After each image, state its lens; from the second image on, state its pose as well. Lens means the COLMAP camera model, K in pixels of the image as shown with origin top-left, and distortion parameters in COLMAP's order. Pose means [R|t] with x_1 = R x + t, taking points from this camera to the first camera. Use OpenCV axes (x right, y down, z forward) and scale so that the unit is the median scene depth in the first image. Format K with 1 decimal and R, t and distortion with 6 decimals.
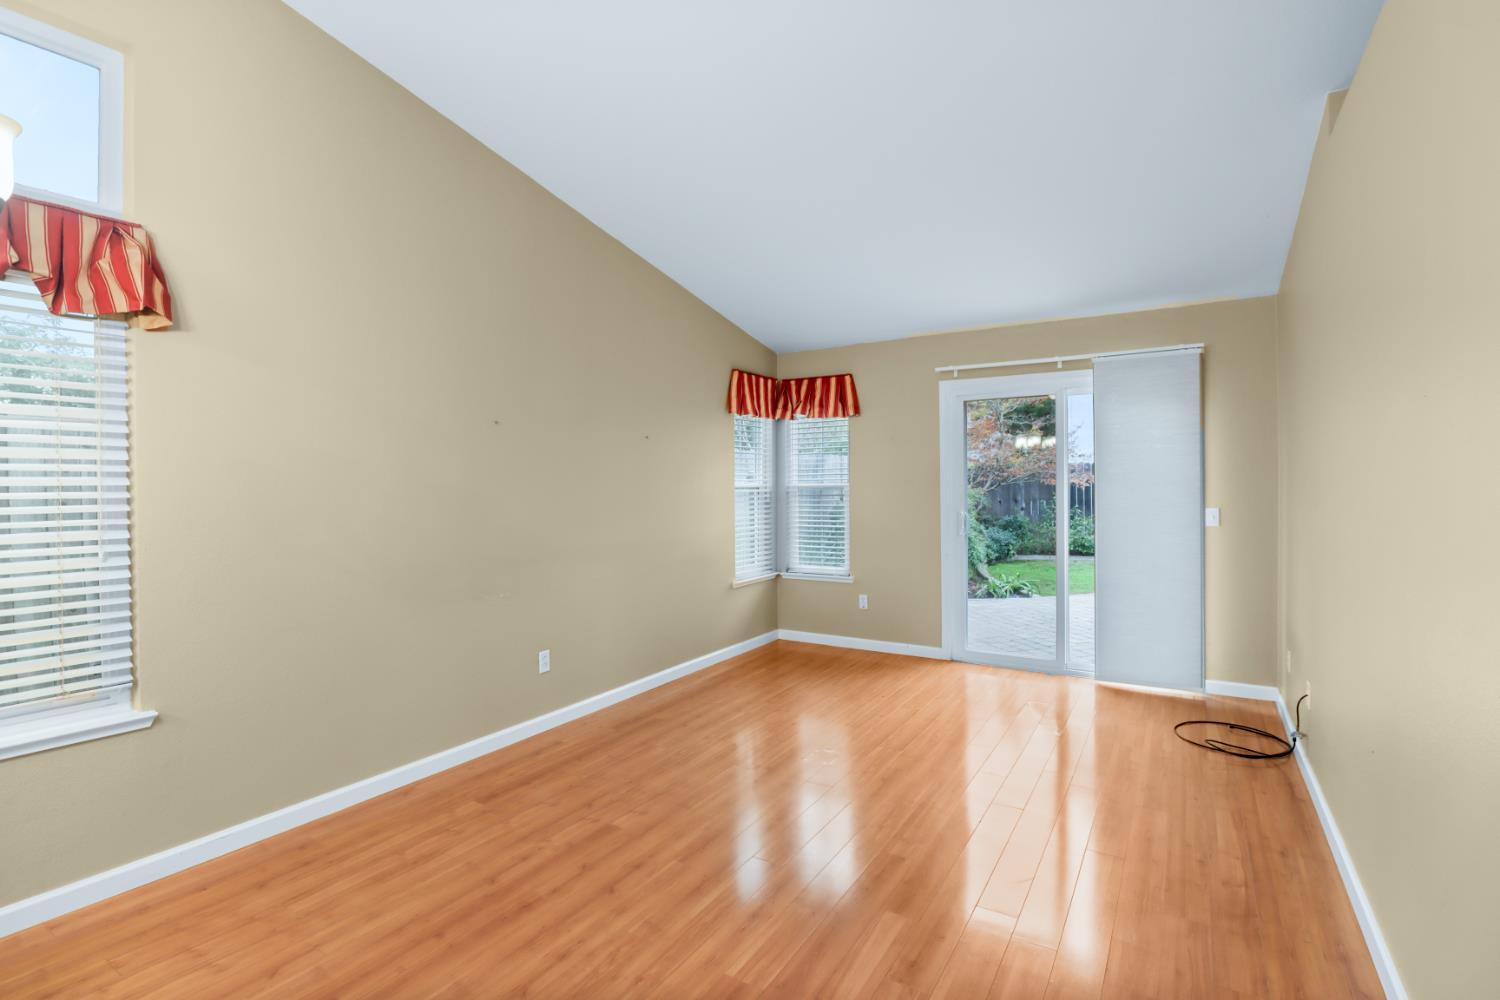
lens RADIAL K [[702.8, 0, 742.8], [0, 702.8, 475.4], [0, 0, 1]] dist [-0.000629, -0.009173]
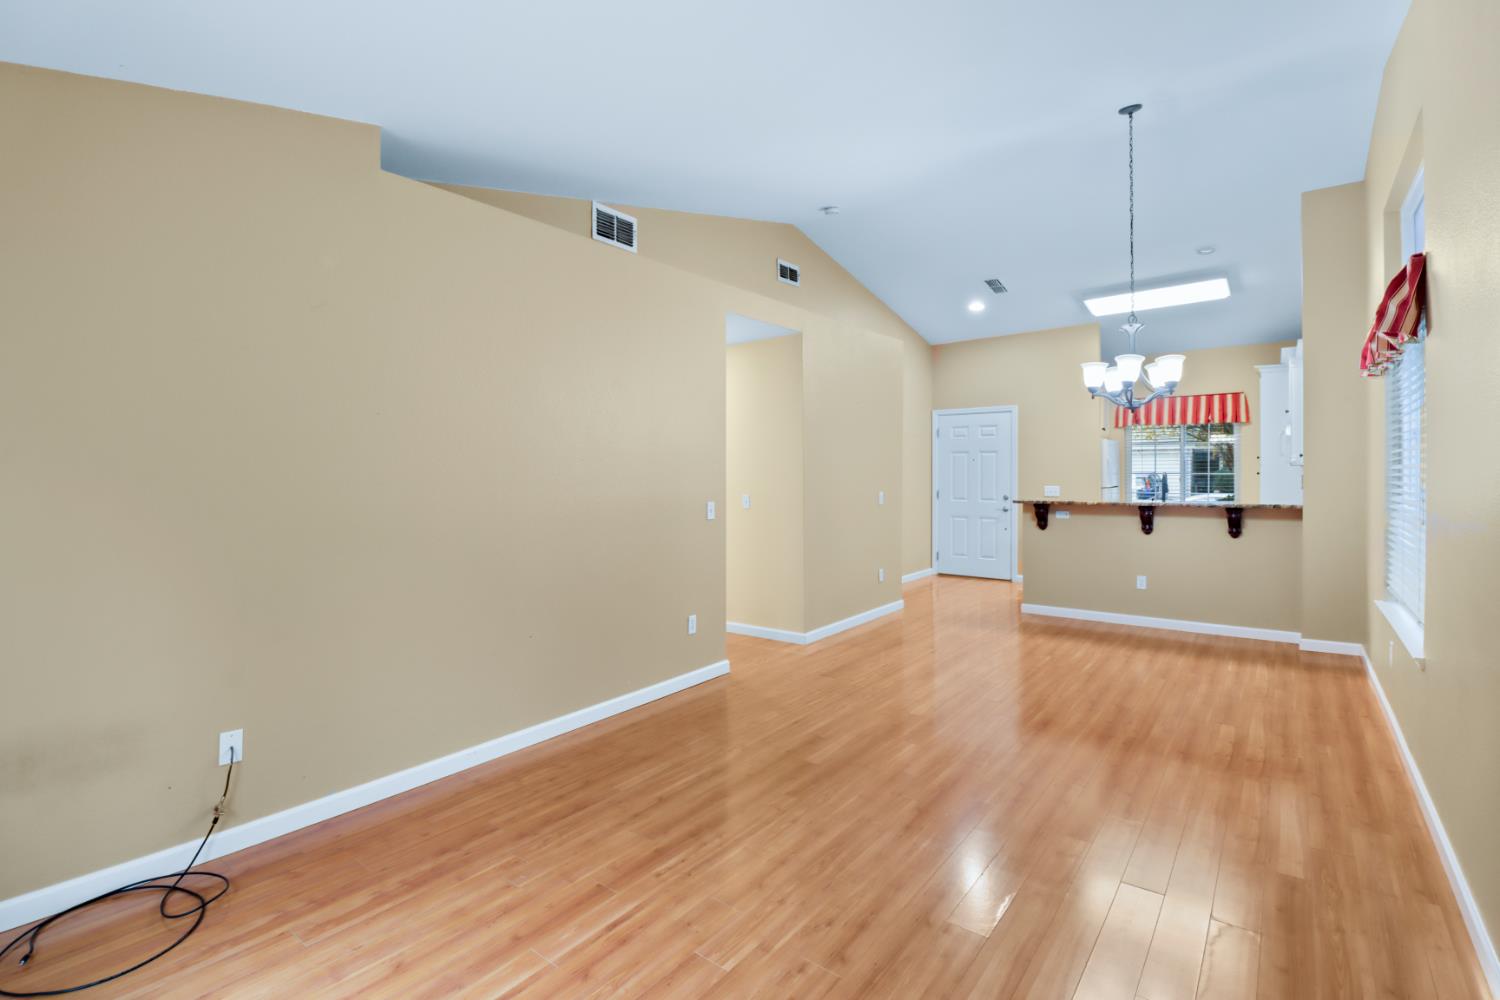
lens RADIAL K [[702.8, 0, 742.8], [0, 702.8, 475.4], [0, 0, 1]] dist [-0.000629, -0.009173]
pose [[-0.994781, 0.015937, 0.100785, 0.084378], [0.014928, 0.999831, -0.010754, 0.011157], [-0.100939, -0.009193, -0.994850, 1.057812]]
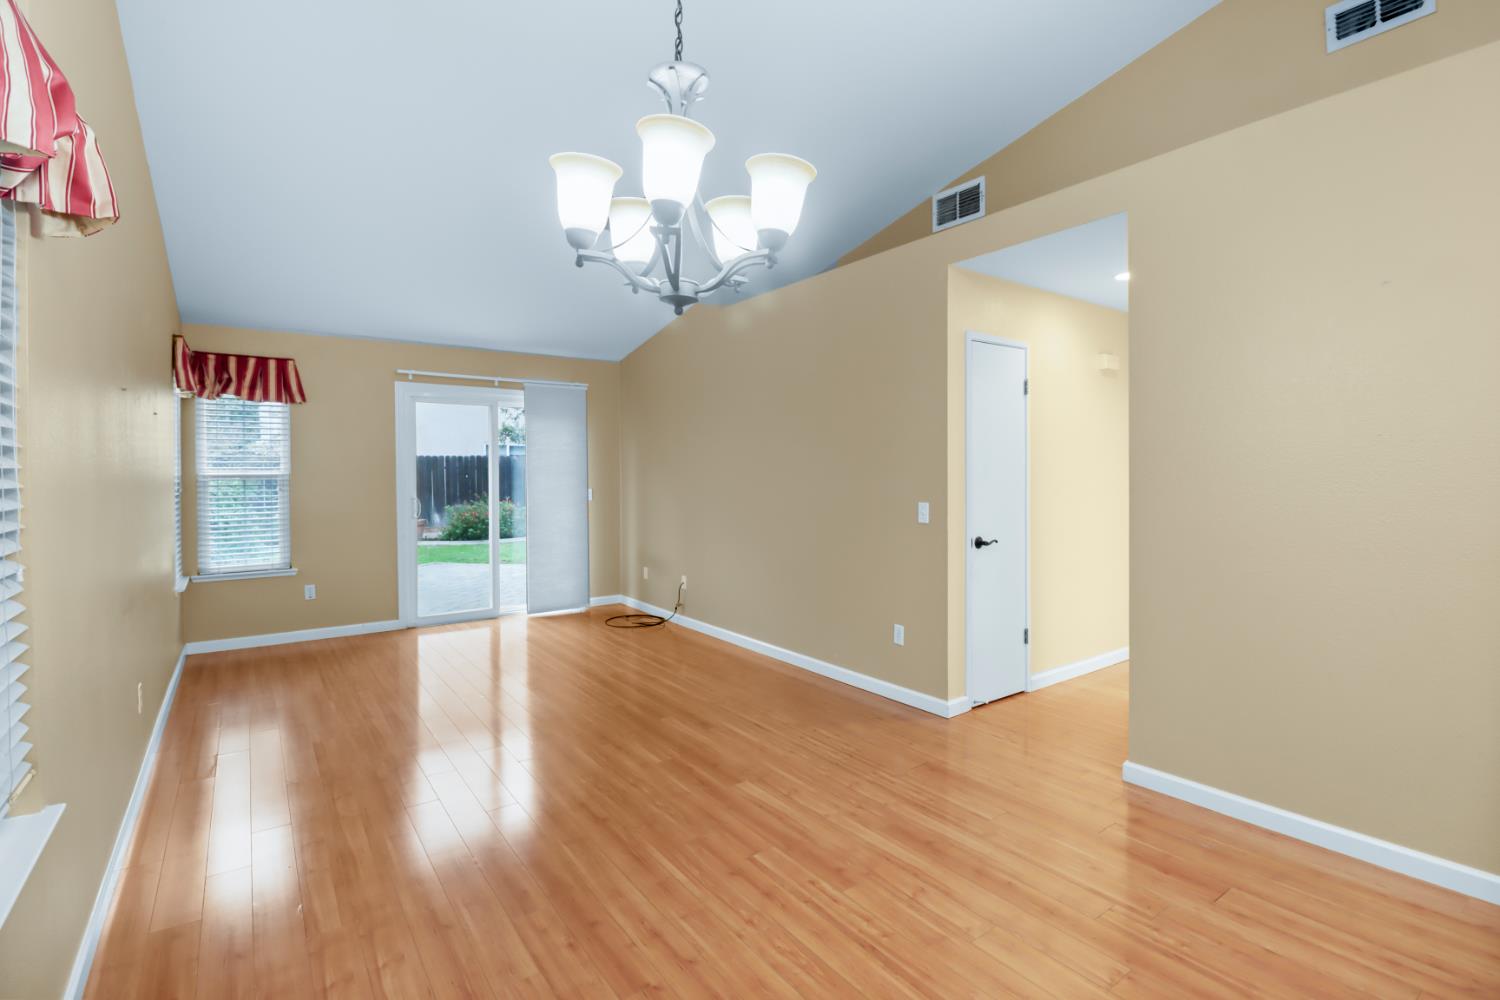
lens RADIAL K [[695.0, 0, 747.4], [0, 695.0, 477.8], [0, 0, 1]] dist [-0.001251, -0.010151]
pose [[0.378804, 0.000359, 0.925477, -0.548101], [-0.012305, 0.999913, 0.004649, 0.007140], [-0.925395, -0.013149, 0.378776, 0.068018]]
